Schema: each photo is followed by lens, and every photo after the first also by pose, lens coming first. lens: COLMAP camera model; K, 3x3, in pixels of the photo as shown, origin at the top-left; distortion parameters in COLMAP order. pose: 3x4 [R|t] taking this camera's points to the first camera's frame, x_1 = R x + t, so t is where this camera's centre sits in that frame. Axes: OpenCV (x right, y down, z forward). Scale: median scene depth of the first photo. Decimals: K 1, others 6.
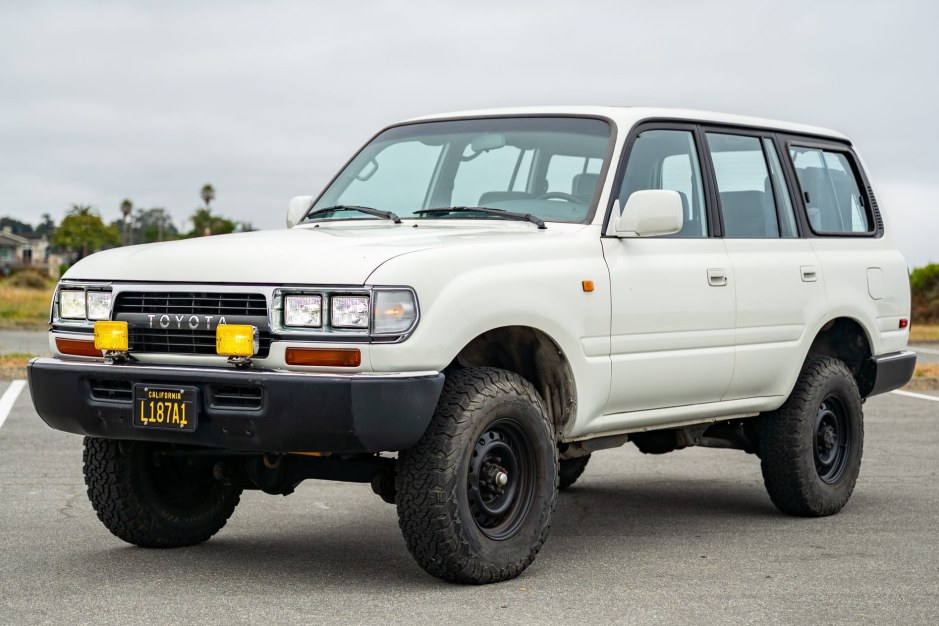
lens RADIAL K [[2338.6, 0, 469.5], [0, 2338.6, 313.0], [0, 0, 1]] dist [-0.409959, -0.146709]
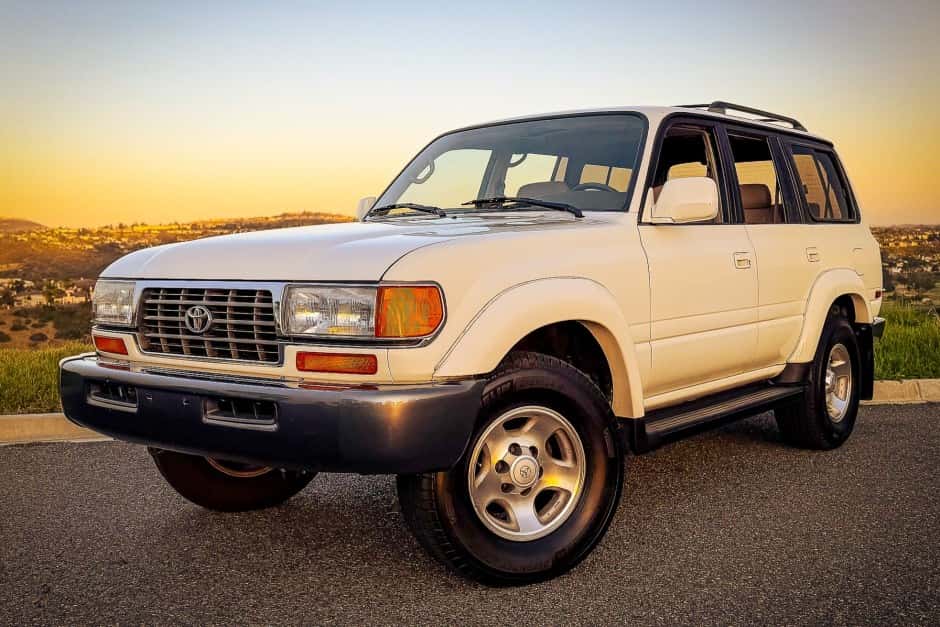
lens RADIAL K [[1074.5, 0, 470.0], [0, 1074.5, 313.5], [0, 0, 1]] dist [0.000313, 0.004061]
pose [[0.997918, -0.015191, -0.062684, 0.011441], [0.017505, 0.999179, 0.036535, -0.011271], [0.062077, -0.037556, 0.997364, 0.494239]]
